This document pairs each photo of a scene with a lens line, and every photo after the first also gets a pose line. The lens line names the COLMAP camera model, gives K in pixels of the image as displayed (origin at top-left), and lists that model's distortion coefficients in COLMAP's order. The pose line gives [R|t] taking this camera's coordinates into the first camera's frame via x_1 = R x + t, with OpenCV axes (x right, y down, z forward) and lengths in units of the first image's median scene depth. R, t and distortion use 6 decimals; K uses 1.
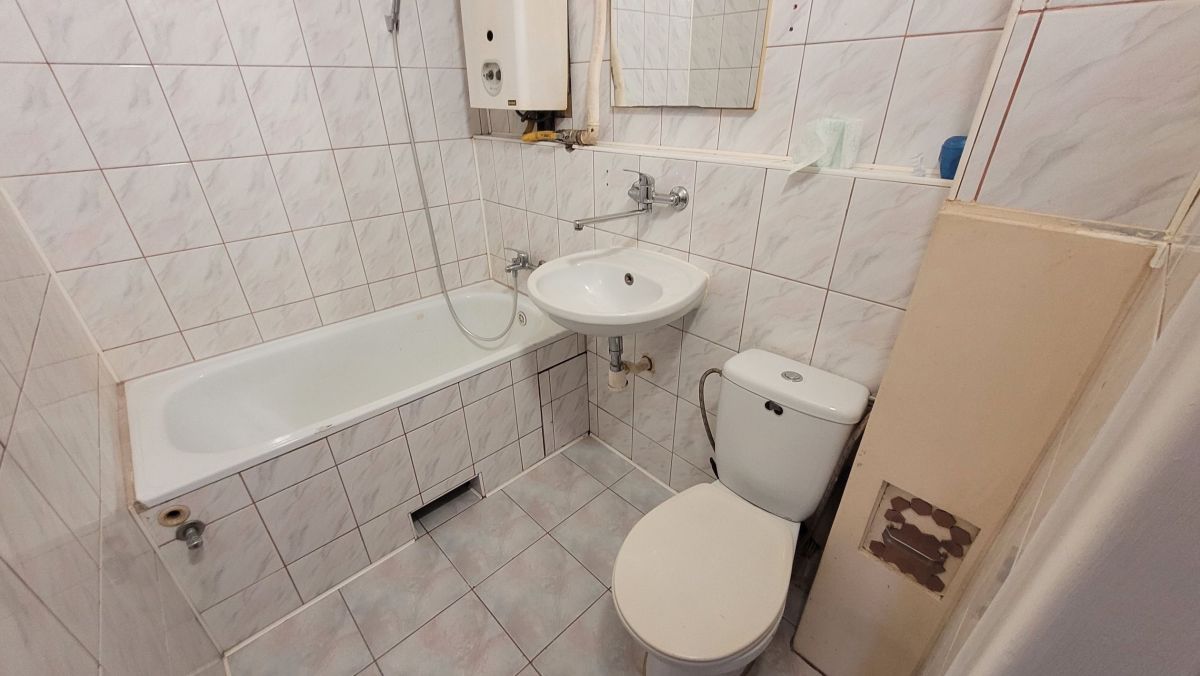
lens RADIAL K [[469.1, 0, 595.1], [0, 469.1, 347.4], [0, 0, 1]] dist [-0.001018, 0.000361]
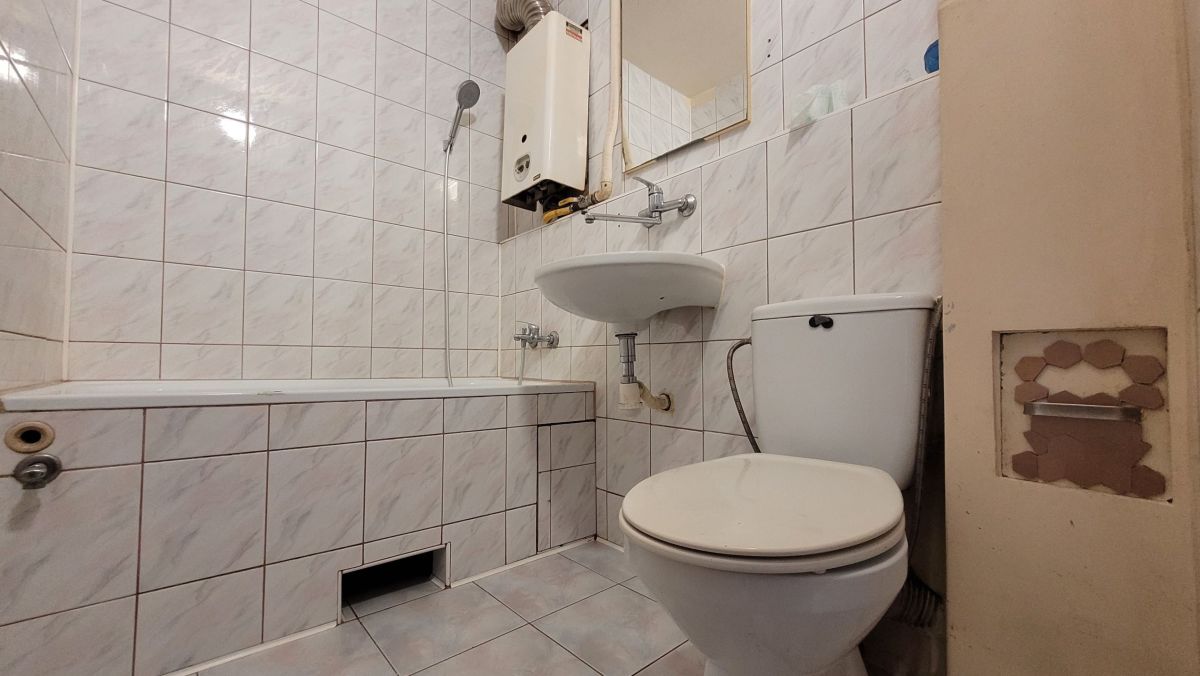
lens RADIAL K [[469.1, 0, 595.1], [0, 469.1, 347.4], [0, 0, 1]] dist [-0.001018, 0.000361]
pose [[0.999164, 0.013882, -0.038463, 0.015945], [-0.031552, 0.860060, -0.509217, 0.415747], [0.026011, 0.510004, 0.859779, 0.220877]]
